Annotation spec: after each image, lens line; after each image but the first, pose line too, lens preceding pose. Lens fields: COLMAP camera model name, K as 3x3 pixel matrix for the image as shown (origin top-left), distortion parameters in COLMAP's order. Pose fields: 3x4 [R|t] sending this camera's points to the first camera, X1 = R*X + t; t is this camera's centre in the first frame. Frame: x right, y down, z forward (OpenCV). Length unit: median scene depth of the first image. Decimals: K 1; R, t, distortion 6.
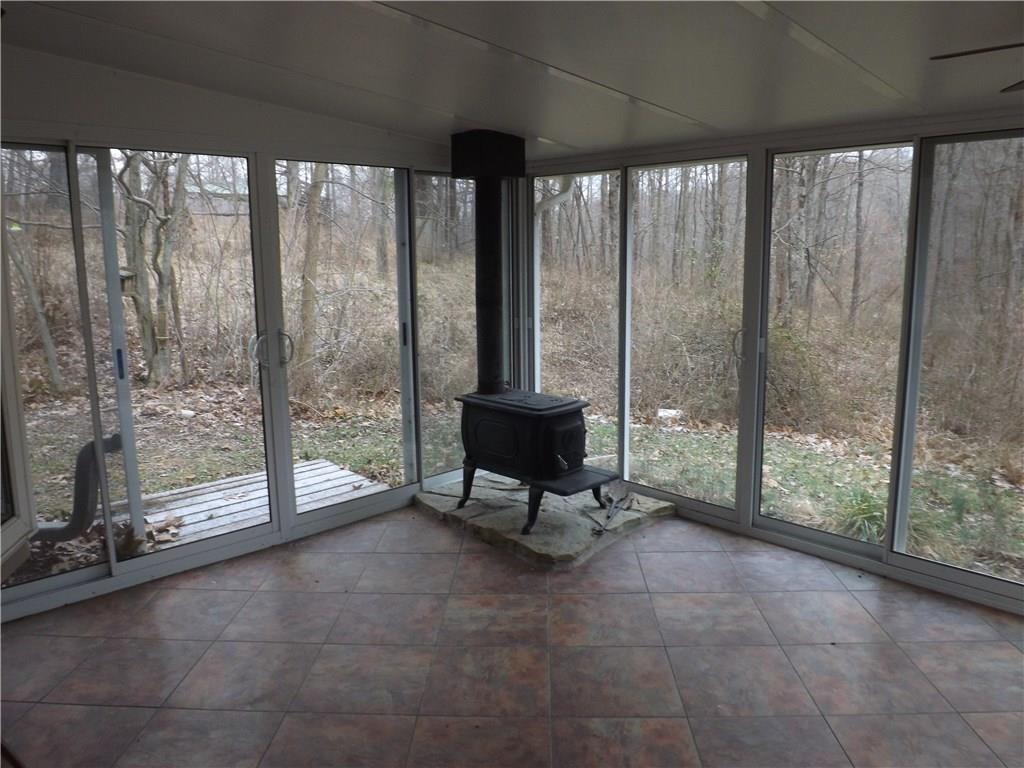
lens RADIAL K [[750.8, 0, 512.4], [0, 750.8, 399.5], [0, 0, 1]] dist [0.005344, 0.001454]
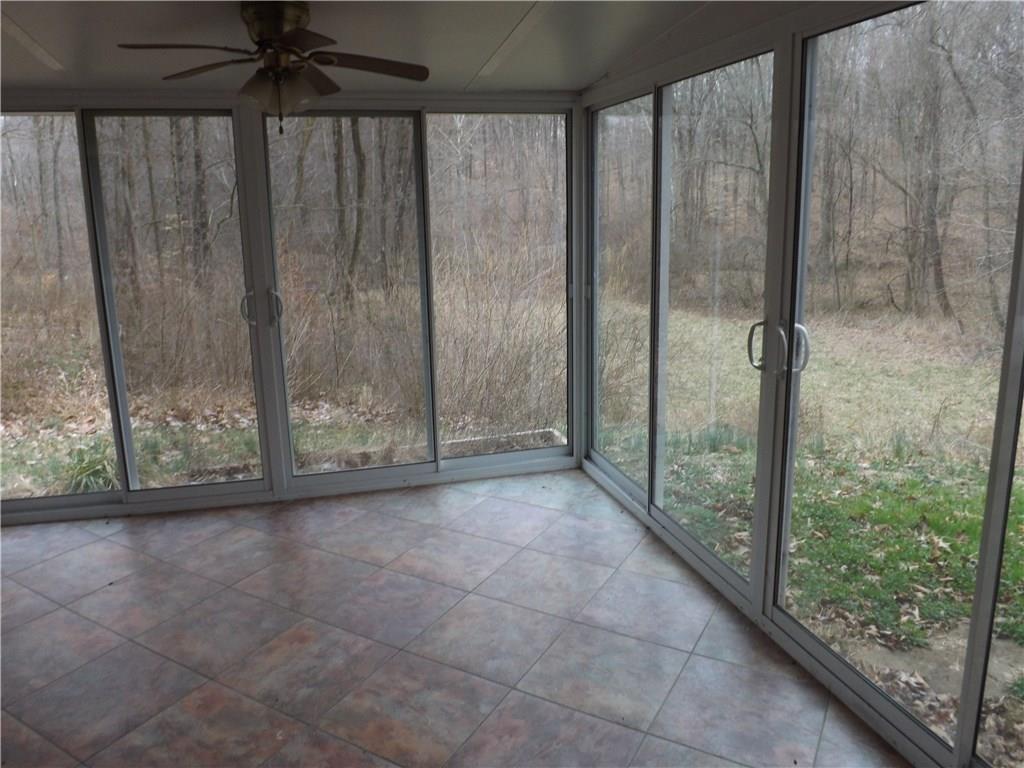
lens RADIAL K [[773.4, 0, 512.0], [0, 773.4, 384.0], [0, 0, 1]] dist [0.000814, -0.099254]
pose [[0.490582, -0.179171, 0.852776, -0.127583], [0.168572, 0.979660, 0.108854, 0.022036], [-0.854934, 0.090352, 0.510807, -0.042919]]
